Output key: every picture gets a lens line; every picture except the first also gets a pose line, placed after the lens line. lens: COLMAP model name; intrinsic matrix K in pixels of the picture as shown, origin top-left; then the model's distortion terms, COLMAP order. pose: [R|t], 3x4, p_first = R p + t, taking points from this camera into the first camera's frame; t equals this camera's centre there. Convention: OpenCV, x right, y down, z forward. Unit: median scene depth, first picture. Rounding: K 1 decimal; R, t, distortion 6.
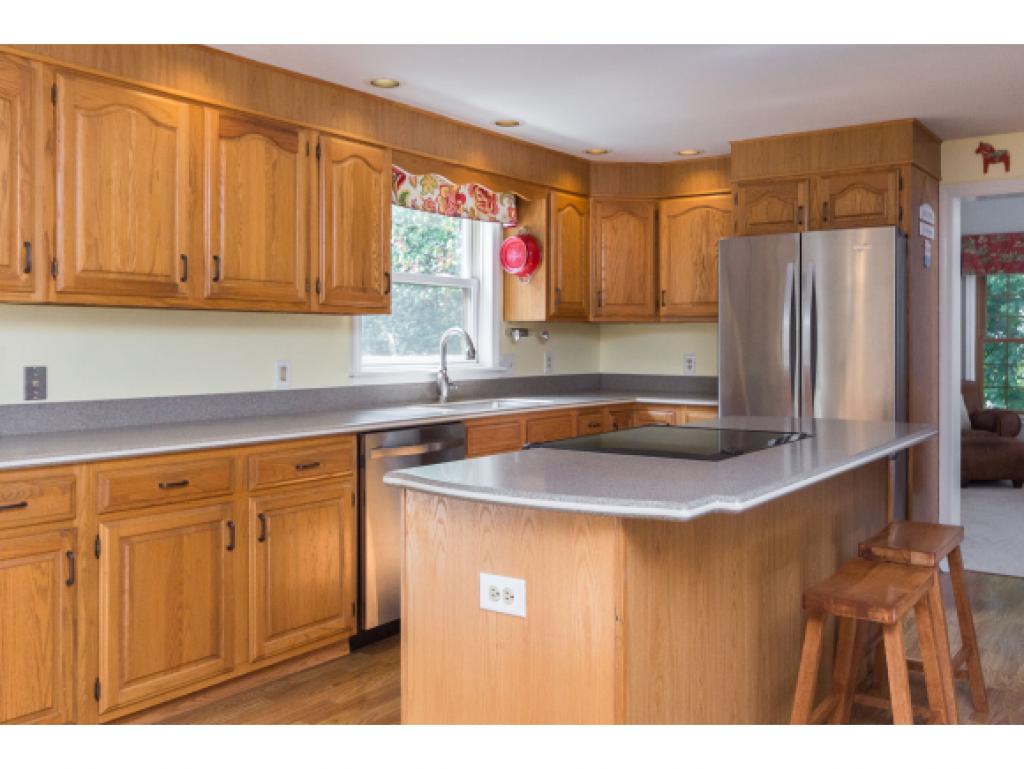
lens RADIAL K [[919.4, 0, 512.0], [0, 919.4, 384.5], [0, 0, 1]] dist [-0.002507, -0.009606]
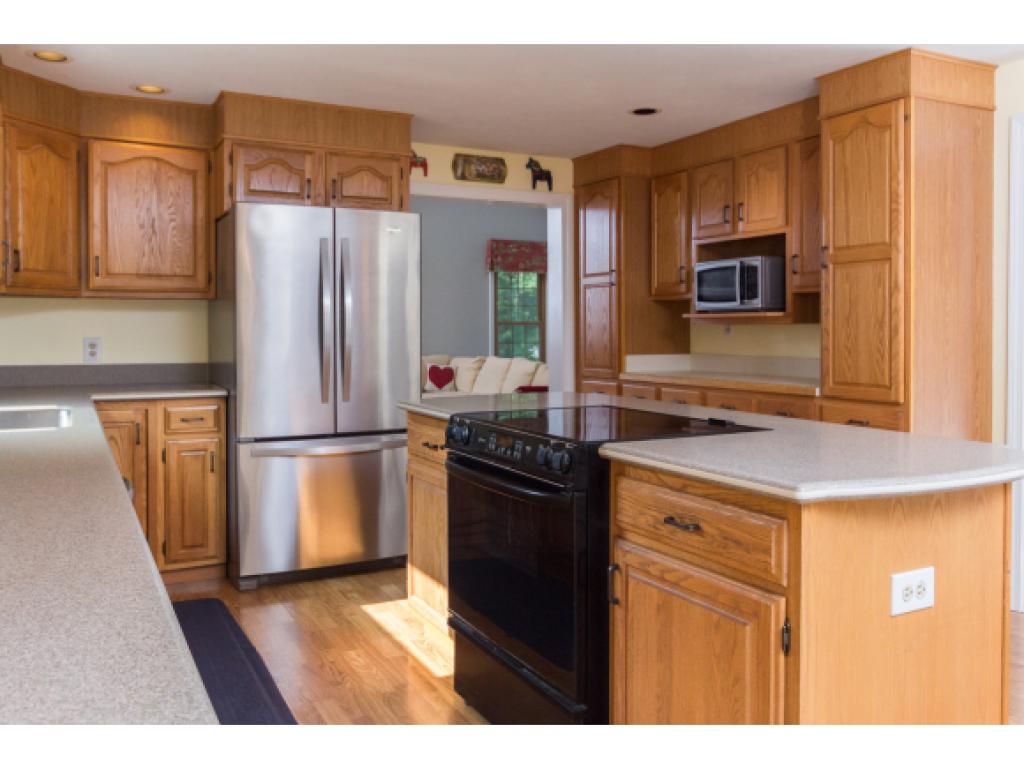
lens RADIAL K [[849.5, 0, 512.0], [0, 849.5, 384.5], [0, 0, 1]] dist [0.016593, 0.008610]
pose [[0.437215, -0.063959, 0.897080, -0.369727], [0.043346, 0.997807, 0.050015, -0.014432], [-0.898312, 0.017018, 0.439028, 0.388184]]
